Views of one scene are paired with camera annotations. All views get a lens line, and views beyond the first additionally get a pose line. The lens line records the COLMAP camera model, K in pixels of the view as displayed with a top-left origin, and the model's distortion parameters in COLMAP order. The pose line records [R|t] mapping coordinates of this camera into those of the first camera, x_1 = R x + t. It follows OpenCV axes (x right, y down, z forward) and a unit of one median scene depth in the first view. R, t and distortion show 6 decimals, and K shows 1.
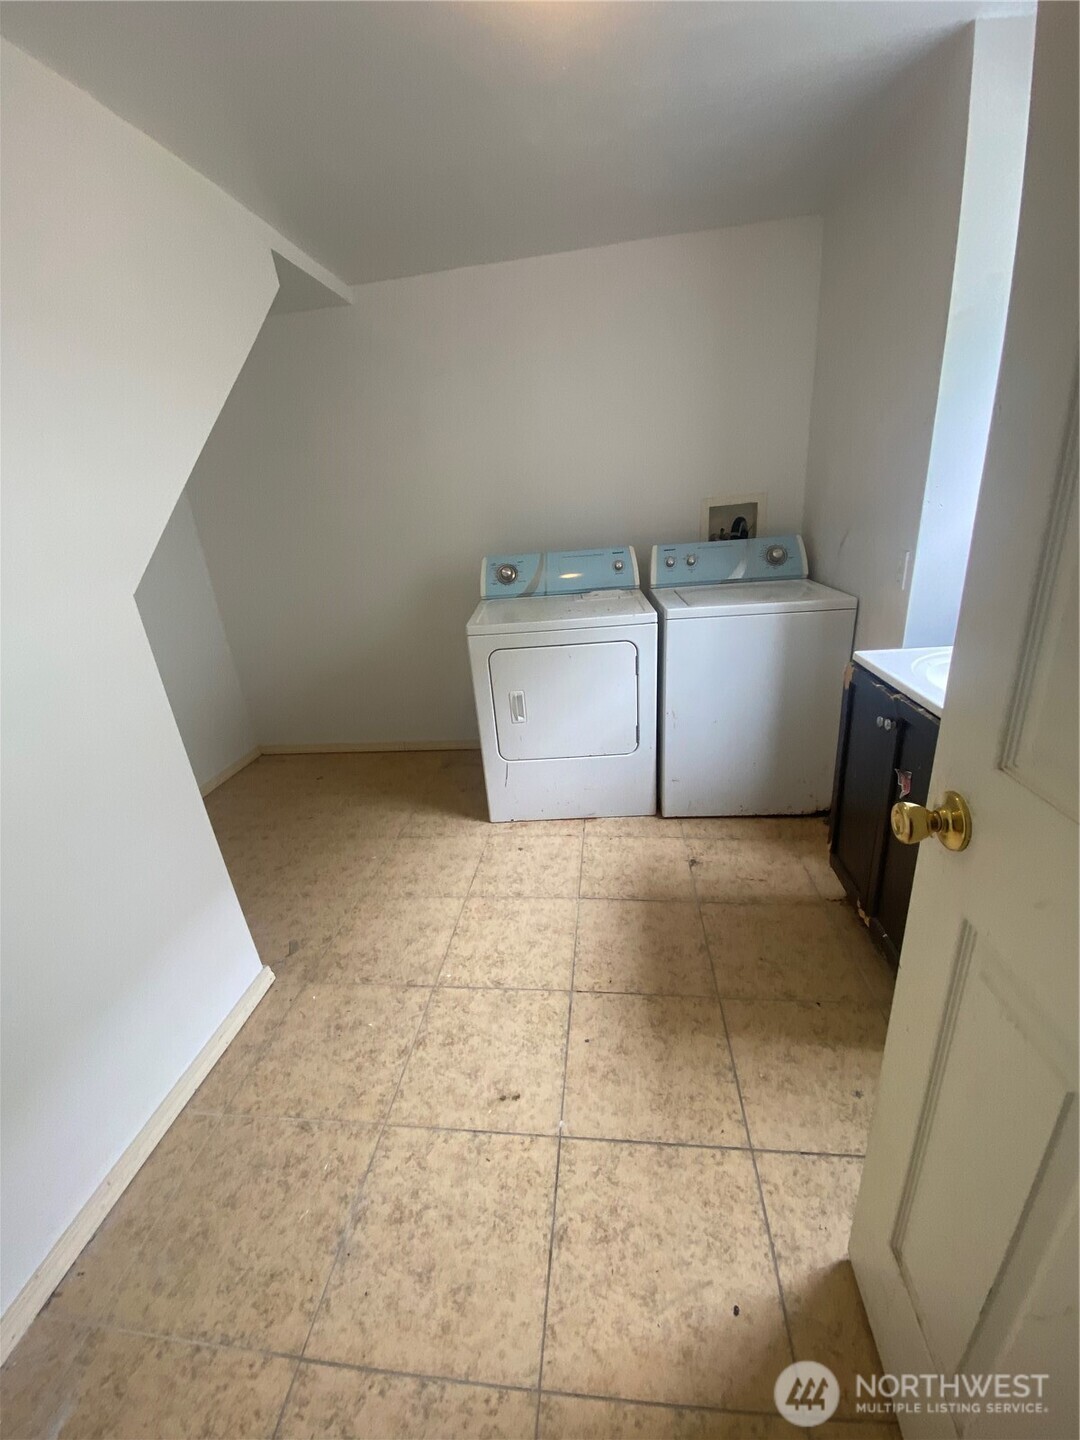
lens RADIAL K [[580.4, 0, 540.0], [0, 580.4, 720.0], [0, 0, 1]] dist [0.023240, -0.019987]
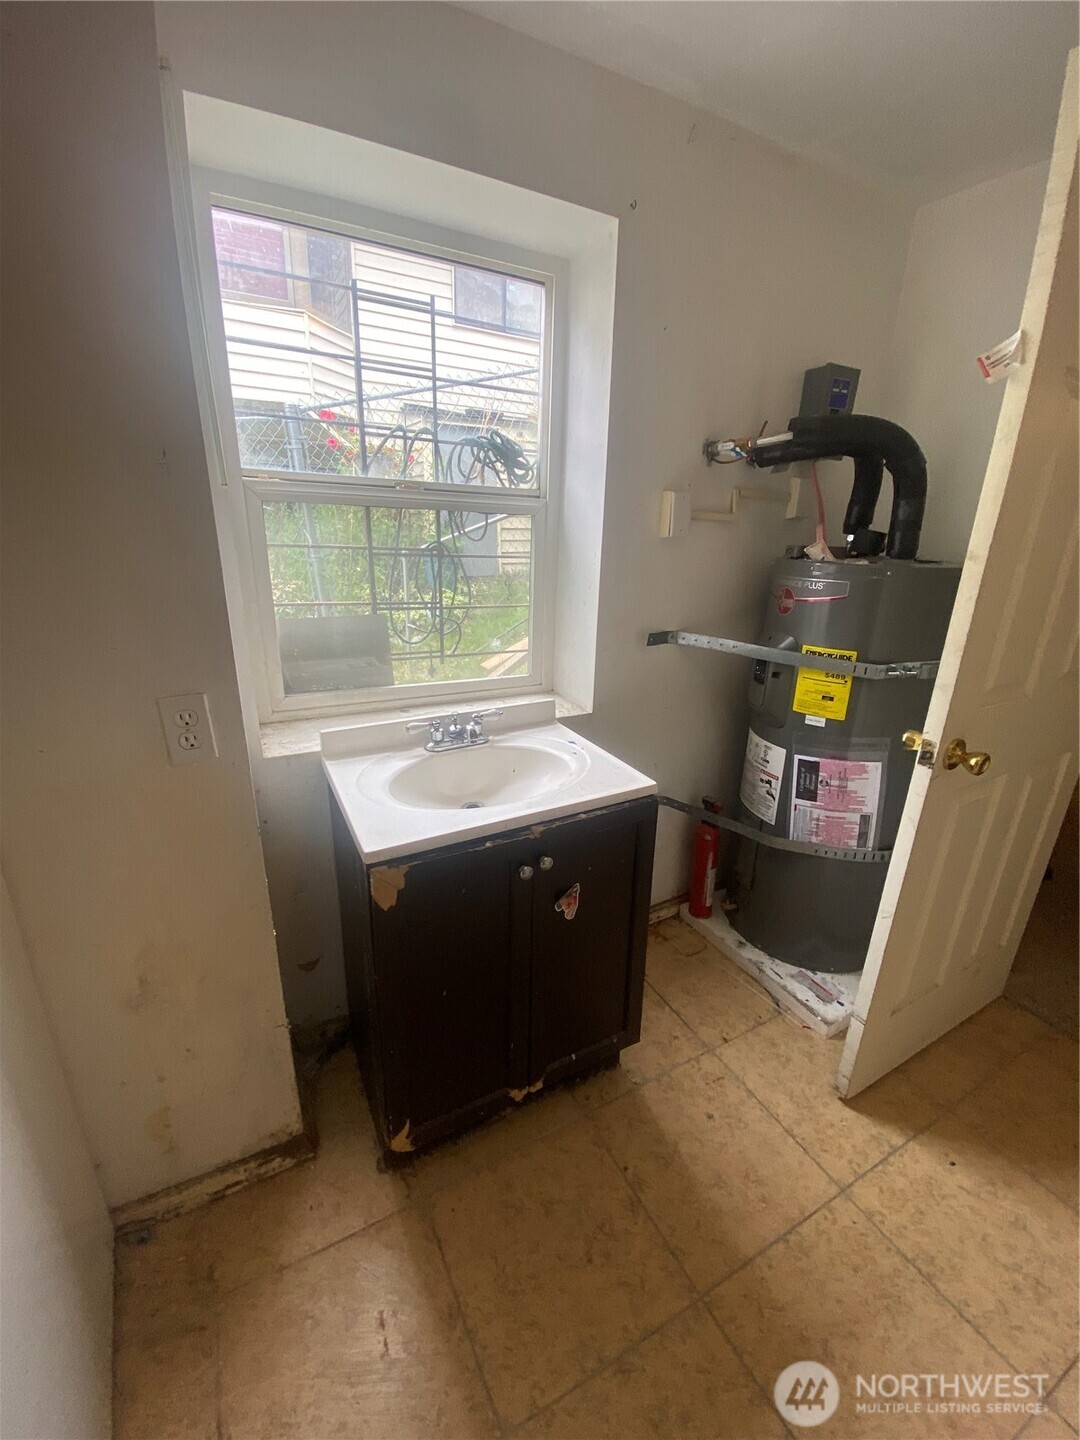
lens RADIAL K [[580.4, 0, 540.0], [0, 580.4, 720.0], [0, 0, 1]] dist [0.023240, -0.019987]
pose [[-0.567183, -0.191814, 0.800944, -0.001220], [0.306893, 0.853239, 0.421662, -0.535607], [-0.764278, 0.484964, -0.425076, 1.341700]]
